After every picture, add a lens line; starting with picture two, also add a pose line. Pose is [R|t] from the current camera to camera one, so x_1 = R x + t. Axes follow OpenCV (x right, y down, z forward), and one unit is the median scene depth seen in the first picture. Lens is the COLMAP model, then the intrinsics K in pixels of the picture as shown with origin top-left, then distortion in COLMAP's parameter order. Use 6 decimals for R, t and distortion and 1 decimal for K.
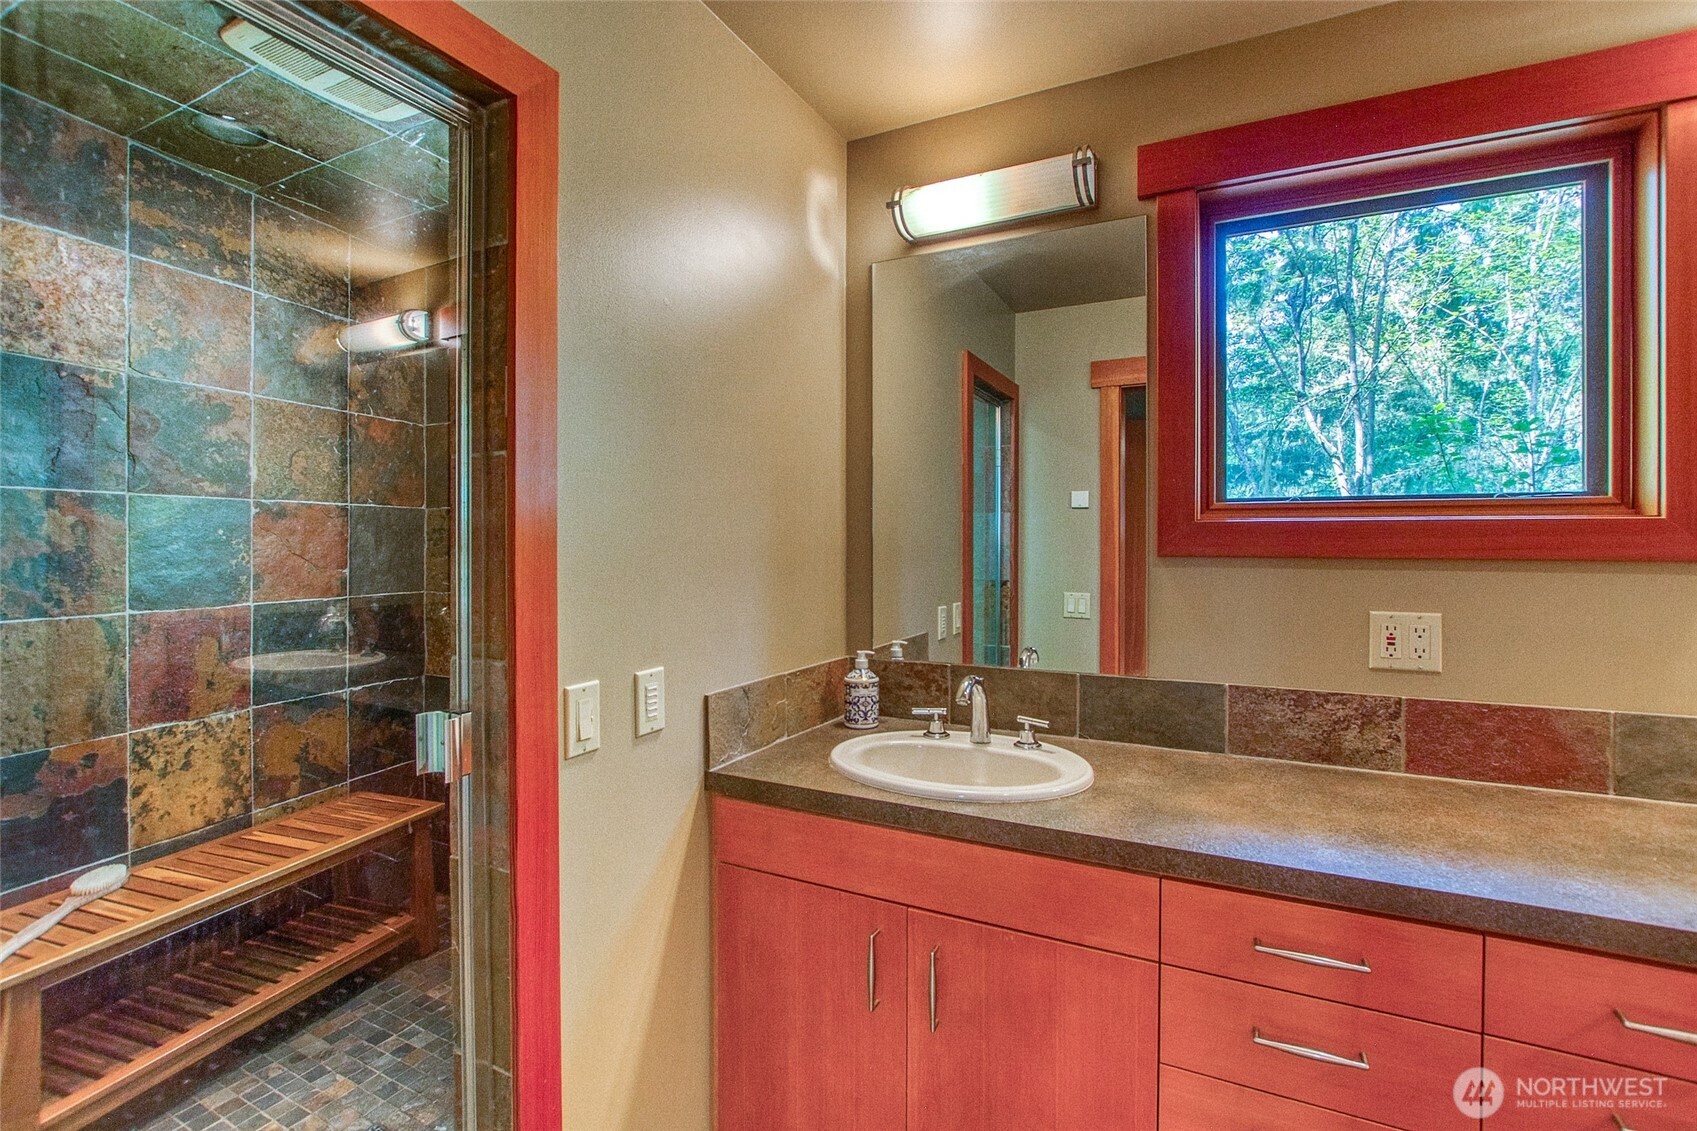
lens RADIAL K [[769.3, 0, 848.5], [0, 769.3, 541.5], [0, 0, 1]] dist [-0.019140, 0.000732]
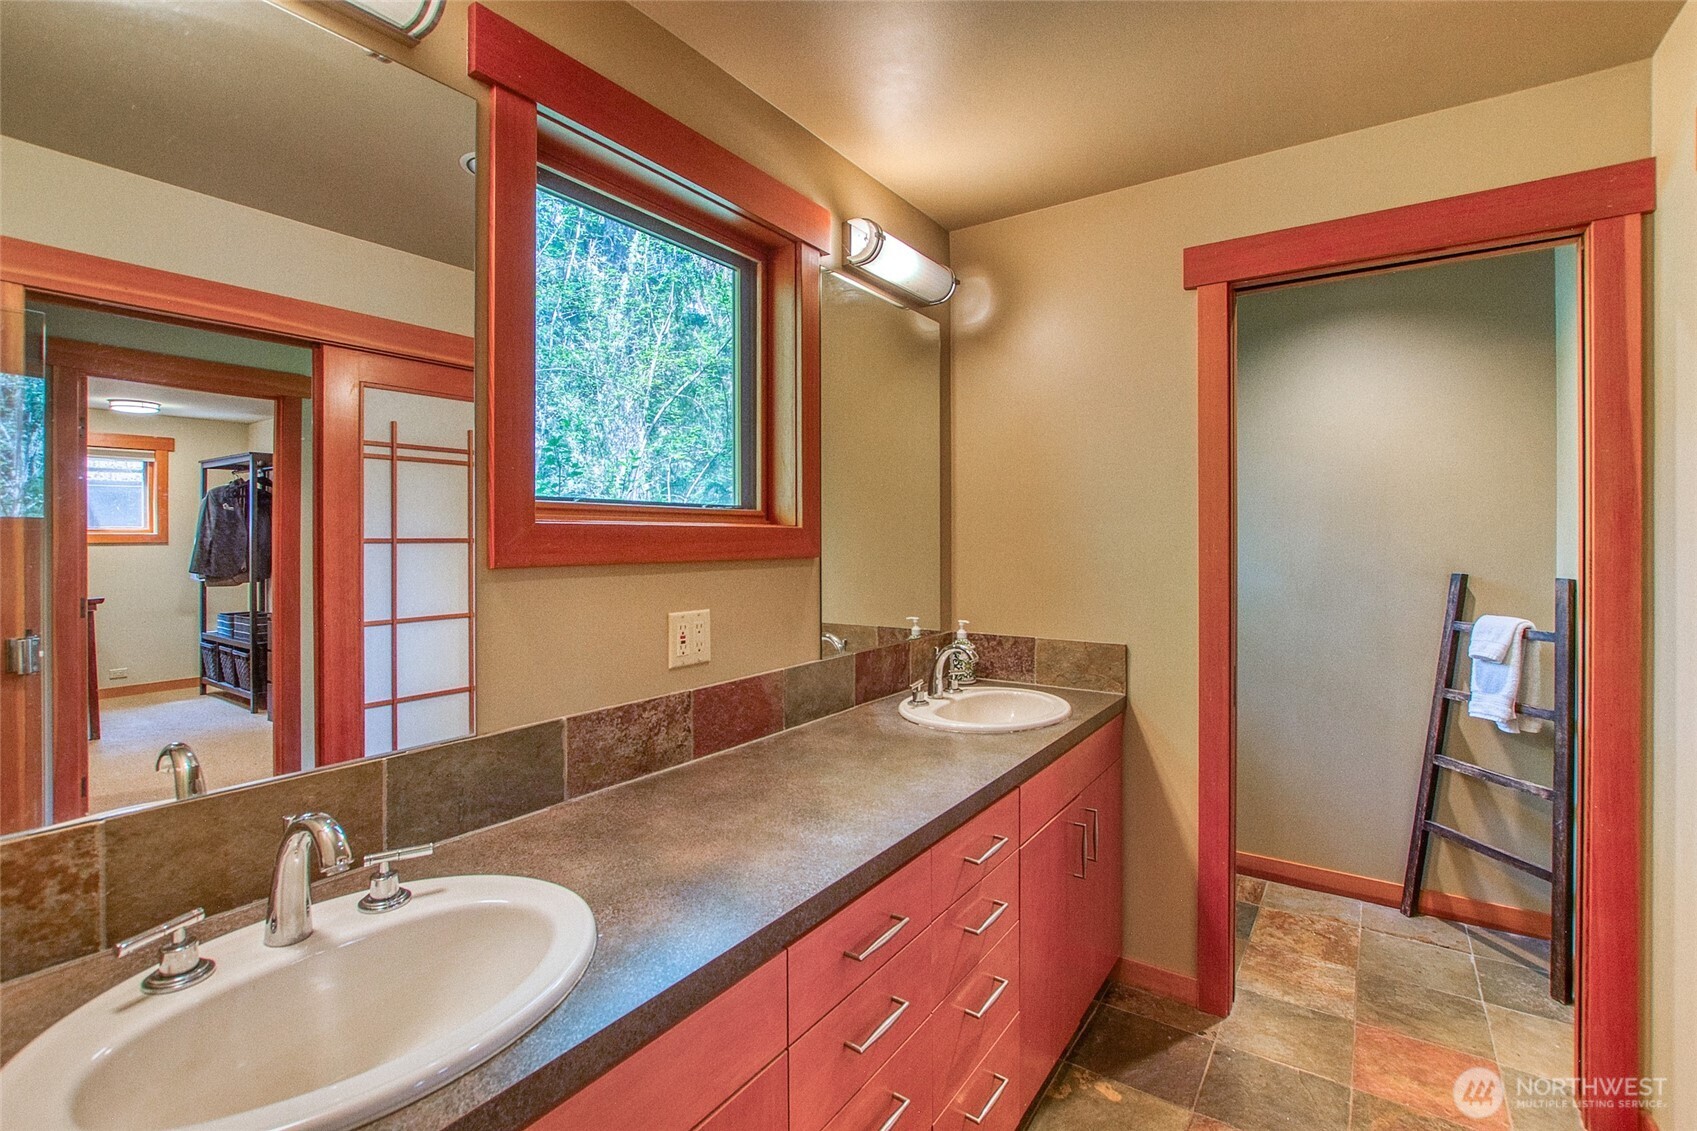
lens RADIAL K [[769.3, 0, 848.5], [0, 769.3, 541.5], [0, 0, 1]] dist [-0.019140, 0.000732]
pose [[0.142701, -0.004904, 0.989754, -0.315700], [0.008523, 0.999957, 0.003725, -0.008296], [-0.989729, 0.007904, 0.142736, 0.617228]]
